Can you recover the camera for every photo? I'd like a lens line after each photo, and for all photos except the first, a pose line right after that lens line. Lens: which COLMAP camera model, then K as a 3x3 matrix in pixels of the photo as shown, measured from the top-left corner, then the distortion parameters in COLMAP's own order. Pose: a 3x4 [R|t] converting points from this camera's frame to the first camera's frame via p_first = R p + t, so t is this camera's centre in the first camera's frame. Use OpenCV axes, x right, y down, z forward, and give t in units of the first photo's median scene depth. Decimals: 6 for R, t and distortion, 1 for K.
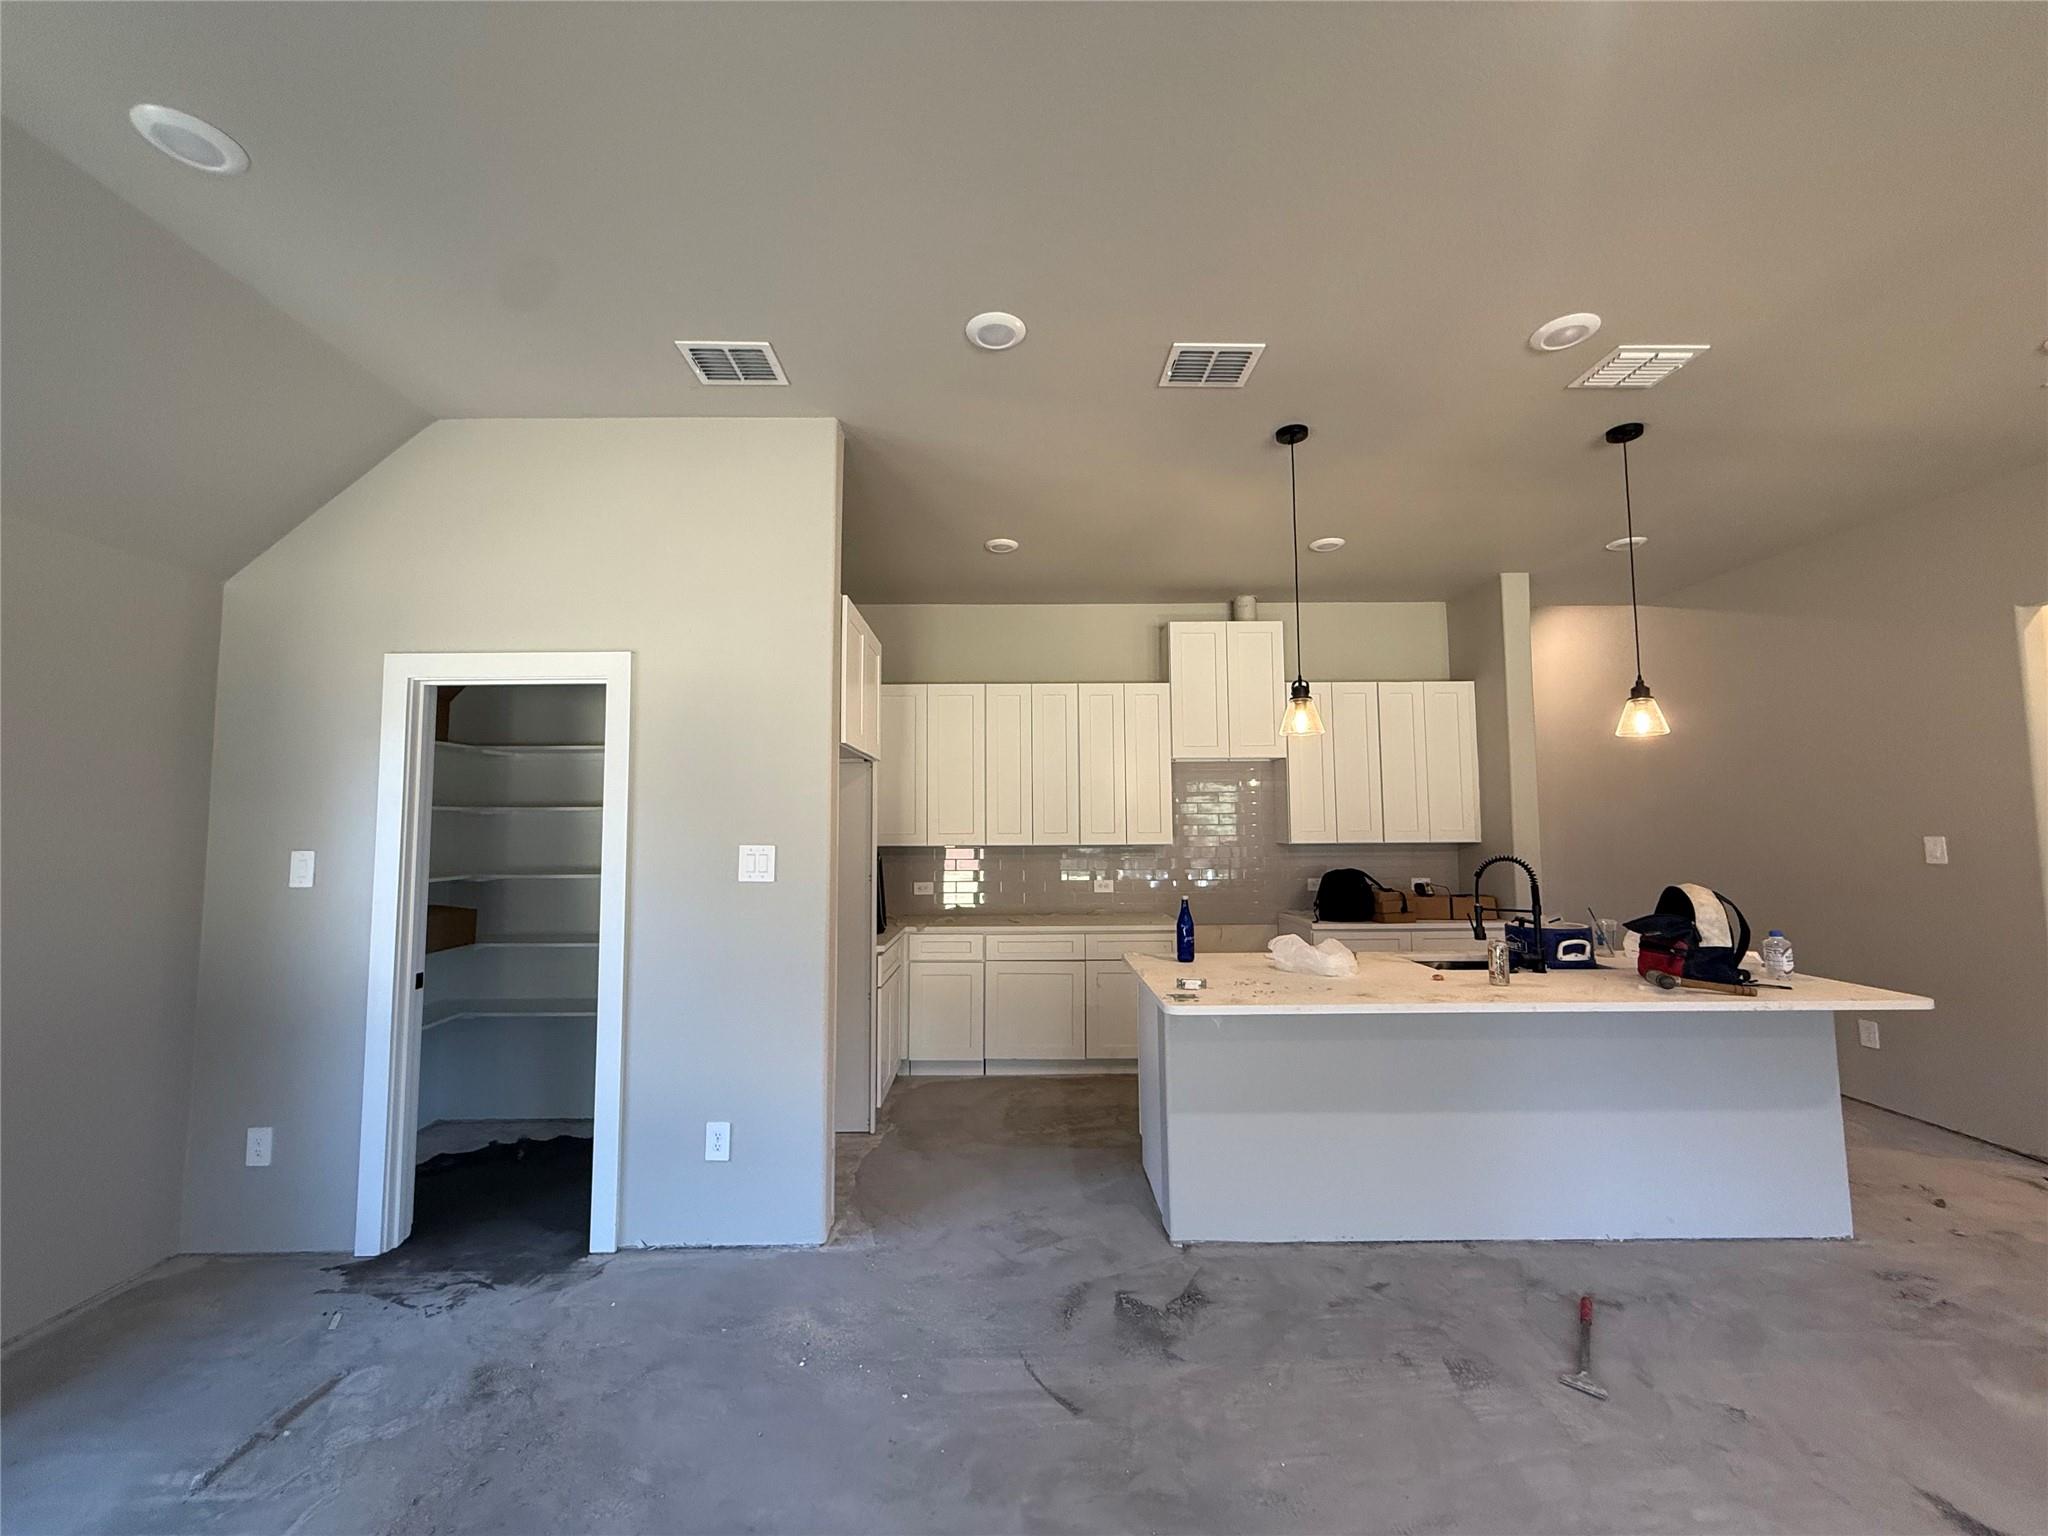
lens RADIAL K [[820.0, 0, 1022.0], [0, 820.0, 766.7], [0, 0, 1]] dist [0.000001, 0.000413]
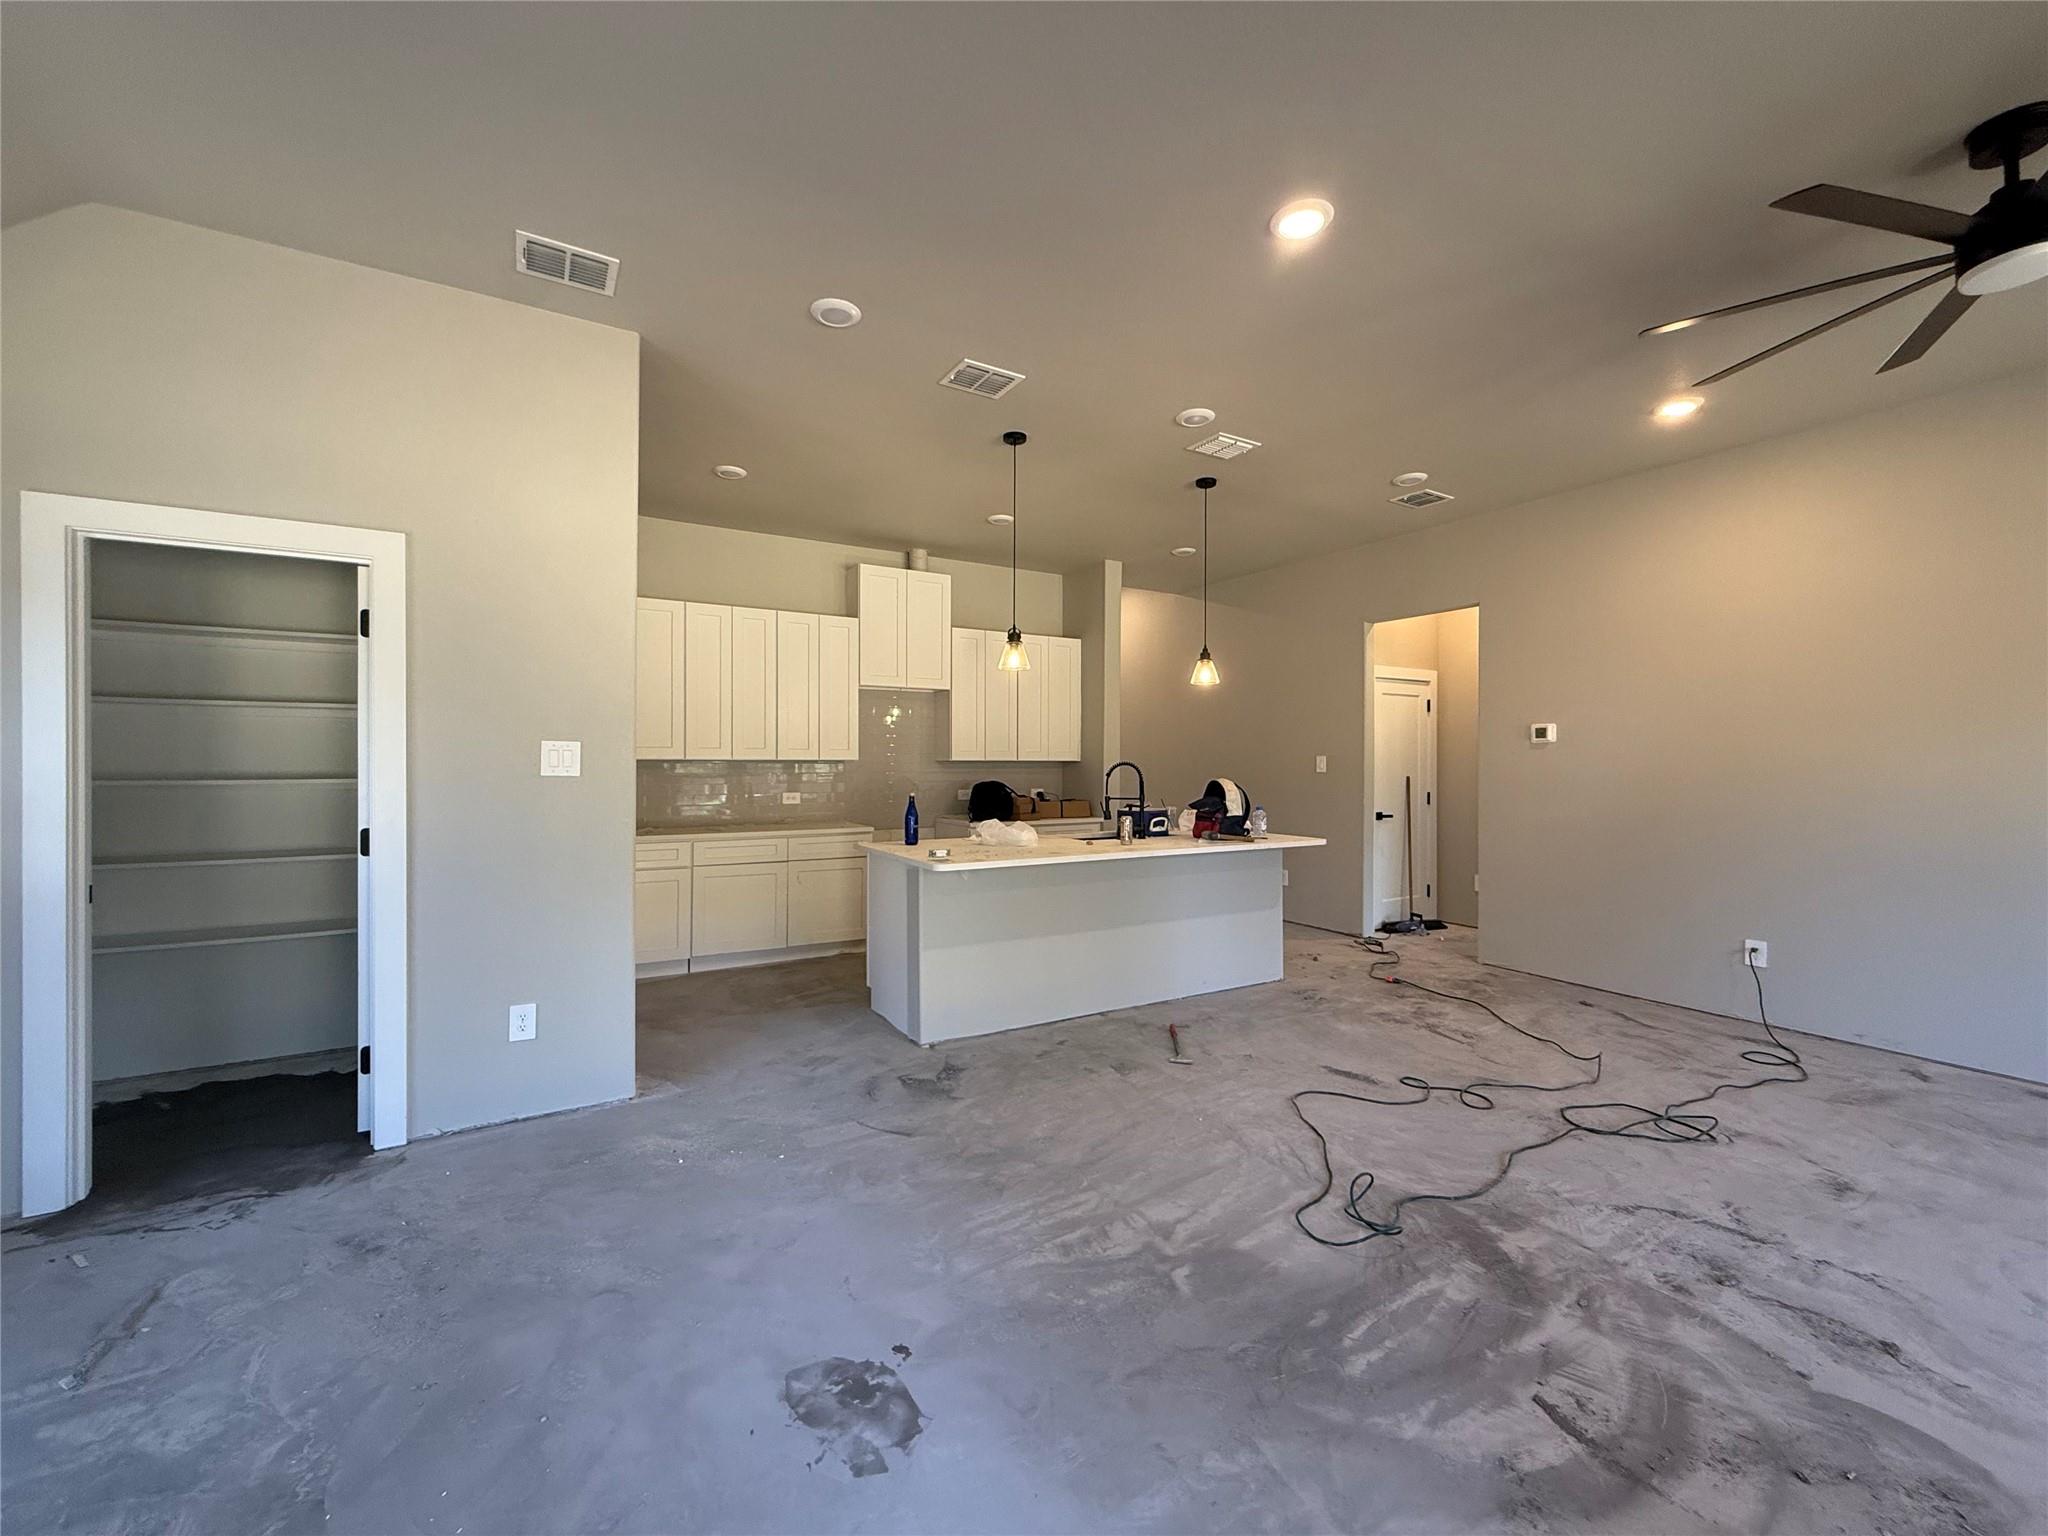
lens RADIAL K [[820.0, 0, 1024.6], [0, 820.0, 767.9], [0, 0, 1]] dist [0.000001, 0.000413]
pose [[0.865538, 0.005133, 0.500817, -0.335652], [-0.043698, 0.996908, 0.065302, 0.036180], [-0.498933, -0.078406, 0.863086, -0.194276]]
